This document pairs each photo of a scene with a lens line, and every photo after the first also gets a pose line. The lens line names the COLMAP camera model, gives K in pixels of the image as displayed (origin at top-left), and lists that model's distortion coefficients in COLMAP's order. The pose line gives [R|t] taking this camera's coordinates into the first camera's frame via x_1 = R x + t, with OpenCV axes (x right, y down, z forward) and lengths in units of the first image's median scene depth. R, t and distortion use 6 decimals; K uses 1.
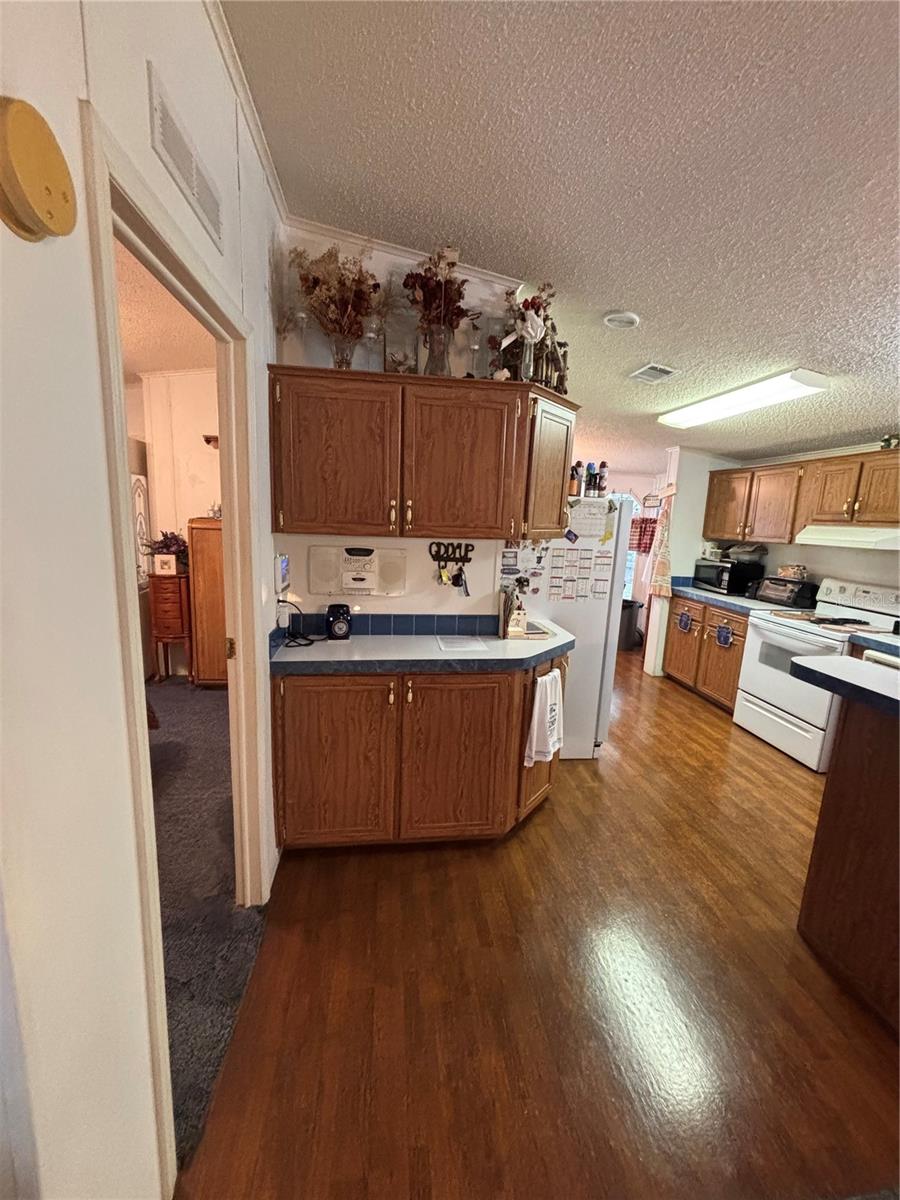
lens RADIAL K [[484.8, 0, 448.6], [0, 484.8, 599.0], [0, 0, 1]] dist [-0.002182, 0.001136]
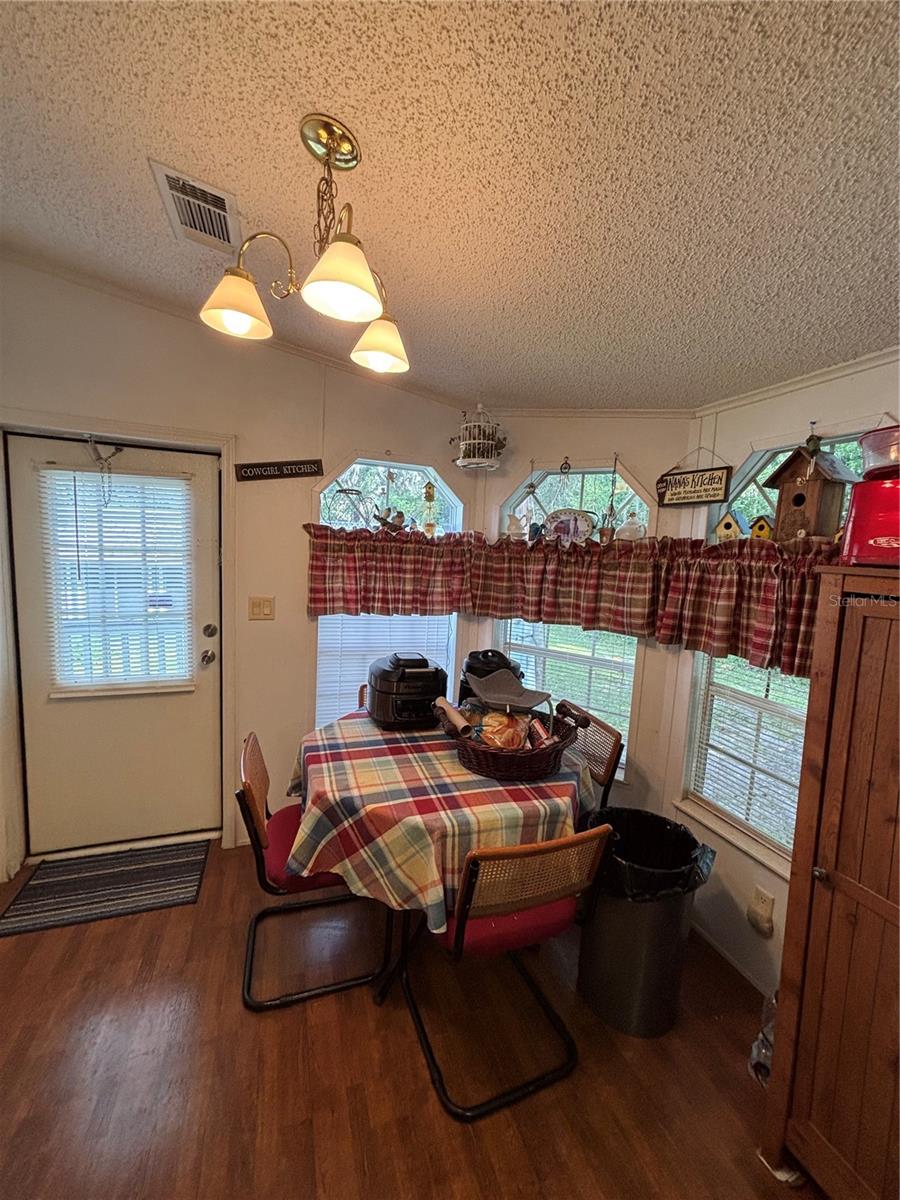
lens RADIAL K [[484.8, 0, 442.1], [0, 484.8, 602.1], [0, 0, 1]] dist [-0.002182, 0.001136]
pose [[0.981925, -0.020011, 0.188208, 0.398319], [0.029513, 0.998420, -0.047820, -0.233451], [-0.186954, 0.052510, 0.980964, 1.464828]]
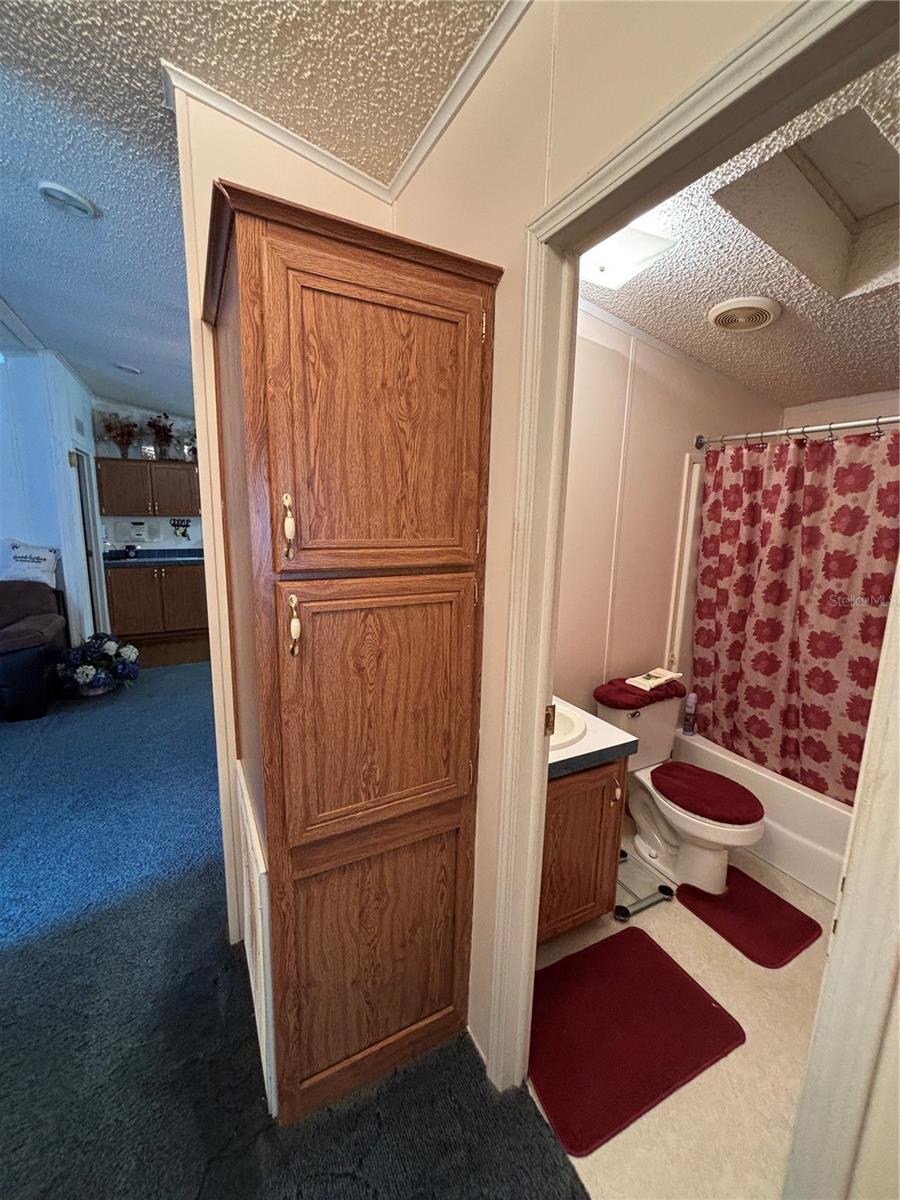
lens RADIAL K [[484.8, 0, 448.0], [0, 484.8, 596.2], [0, 0, 1]] dist [-0.002182, 0.001136]
pose [[0.930786, -0.080534, 0.356584, 0.280066], [0.076332, 0.996747, 0.025866, 0.243295], [-0.357507, 0.003143, 0.933905, -1.392249]]
